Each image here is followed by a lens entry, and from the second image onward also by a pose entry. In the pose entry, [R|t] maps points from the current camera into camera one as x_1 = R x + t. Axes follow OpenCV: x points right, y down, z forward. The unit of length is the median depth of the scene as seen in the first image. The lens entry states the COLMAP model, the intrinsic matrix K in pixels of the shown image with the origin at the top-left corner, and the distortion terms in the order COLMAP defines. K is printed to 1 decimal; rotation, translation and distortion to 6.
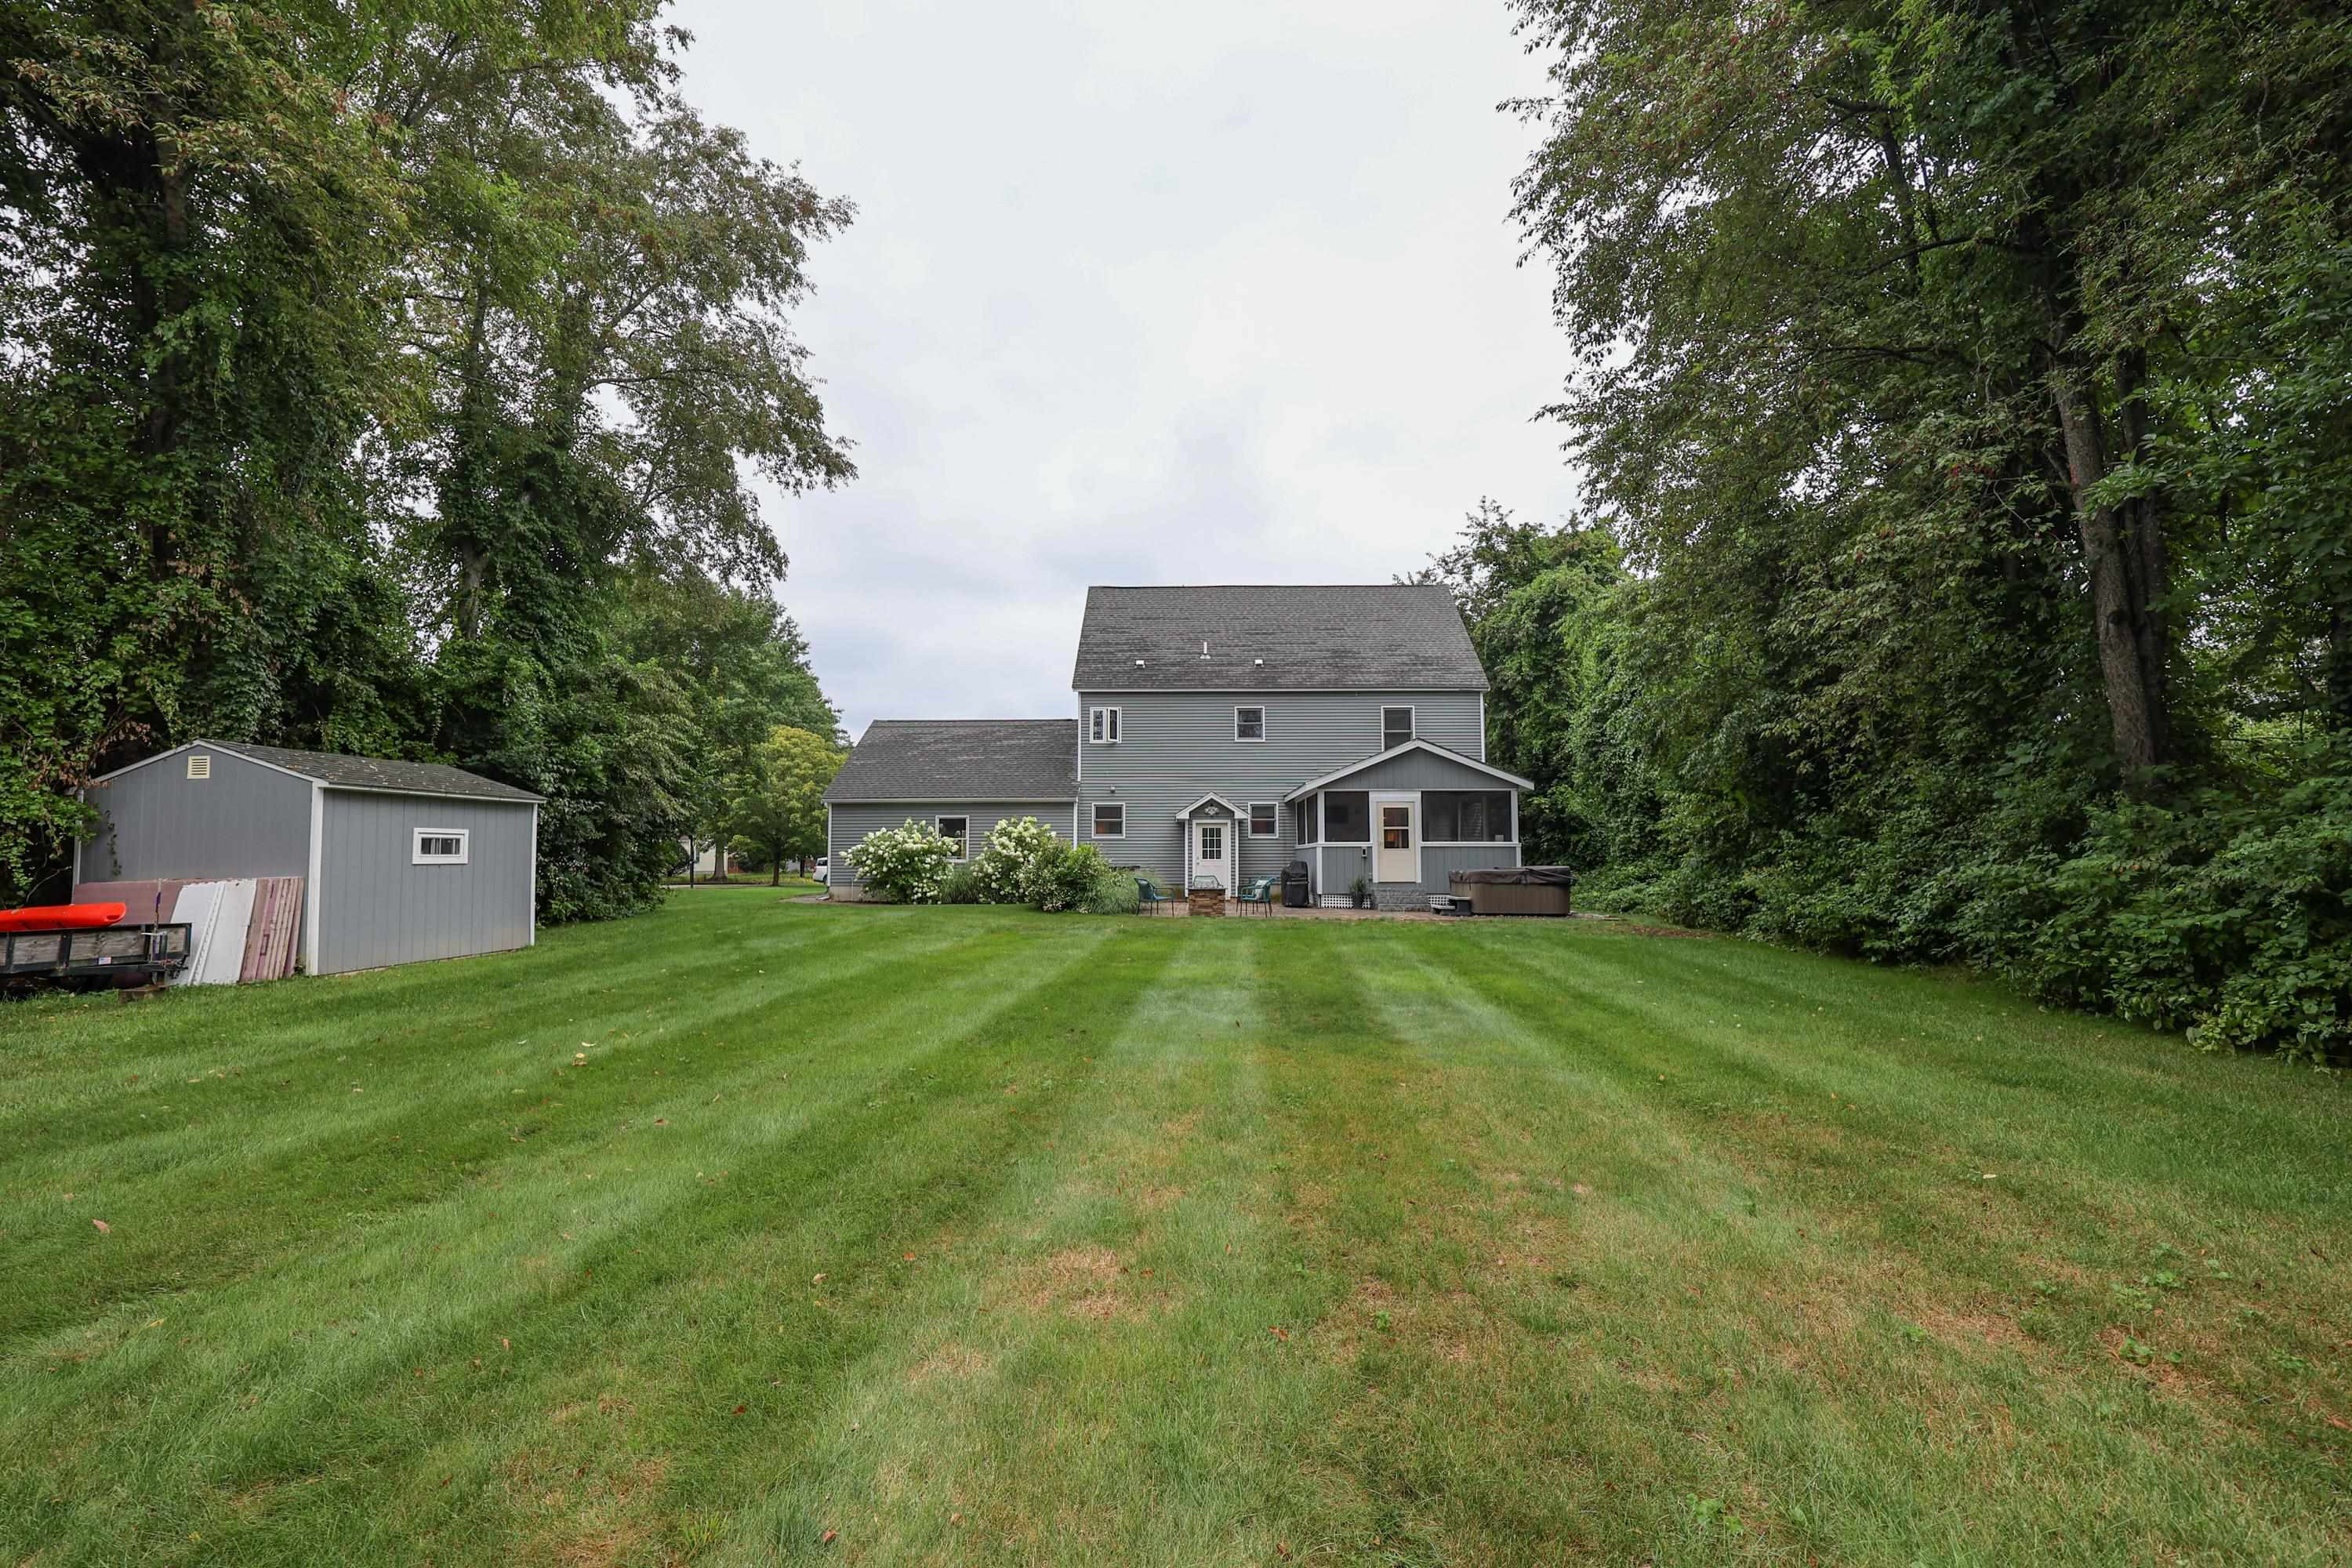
lens RADIAL K [[981.9, 0, 1183.0], [0, 981.9, 790.9], [0, 0, 1]] dist [0.001028, 0.000008]
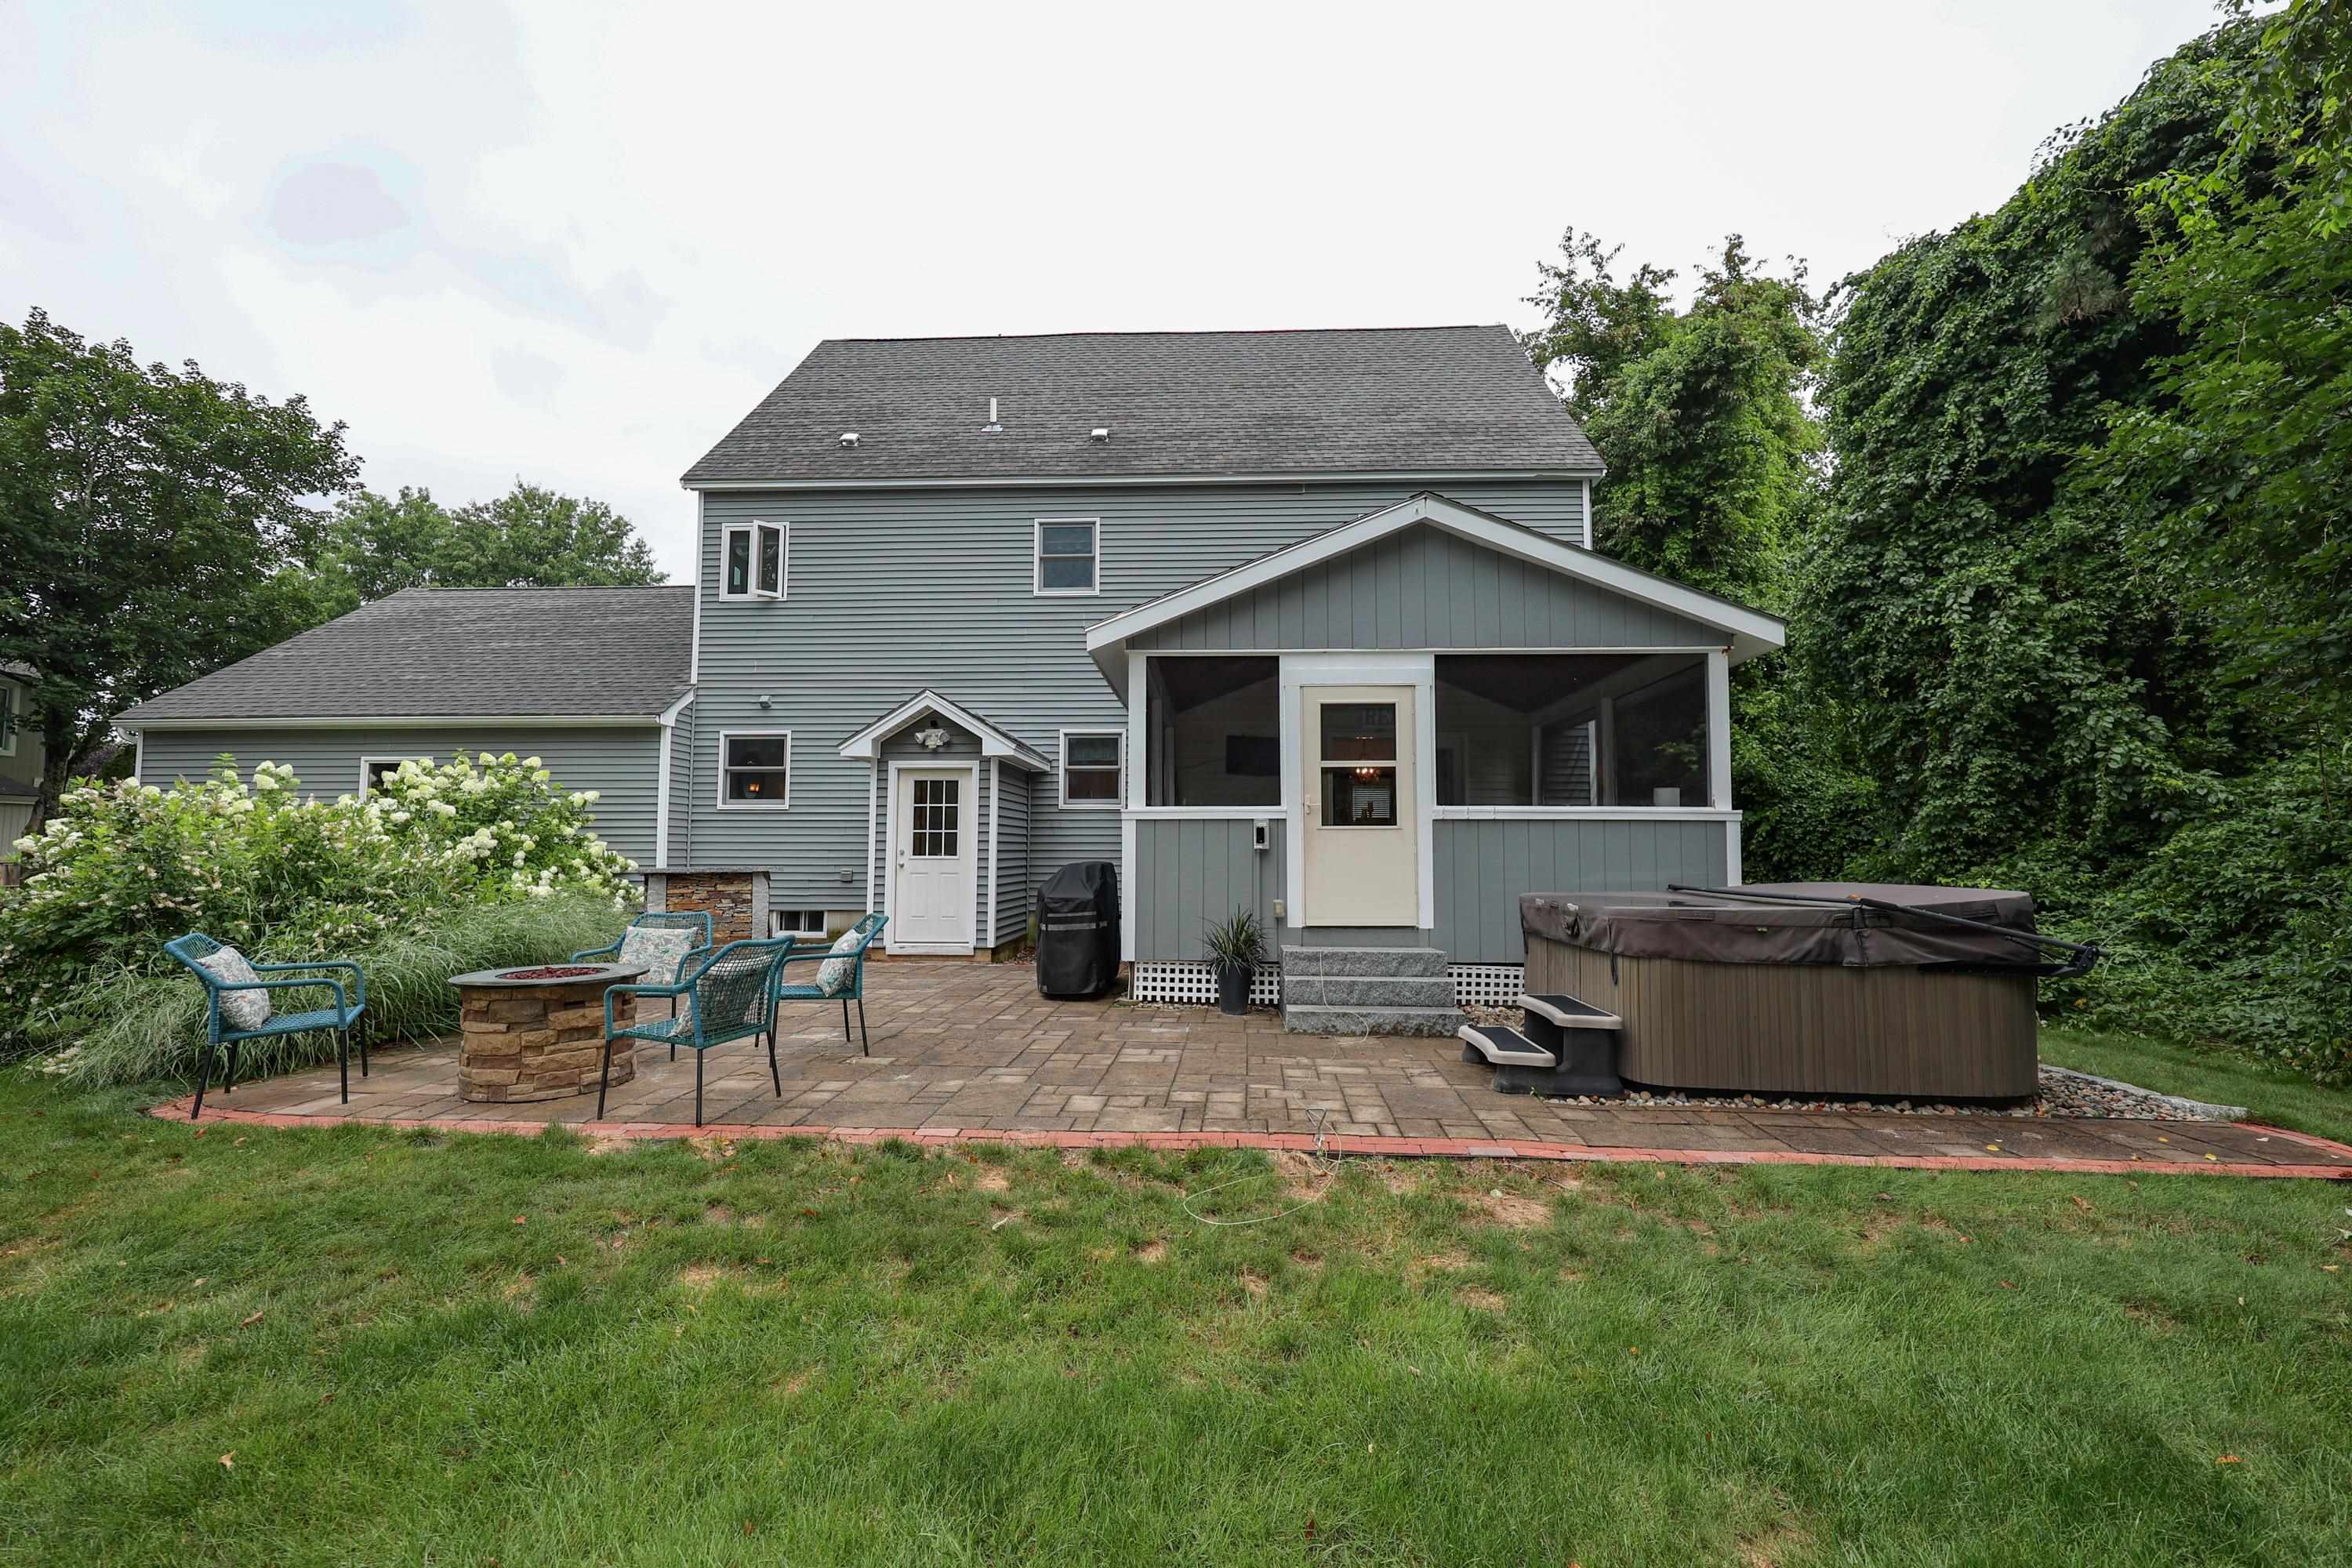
lens RADIAL K [[968.8, 0, 1204.4], [0, 968.8, 790.3], [0, 0, 1]] dist [0.004467, 0.000063]
pose [[0.999563, 0.002281, -0.029475, 0.151661], [-0.002191, 0.999993, 0.003095, 0.039603], [0.029482, -0.003029, 0.999561, 0.582600]]
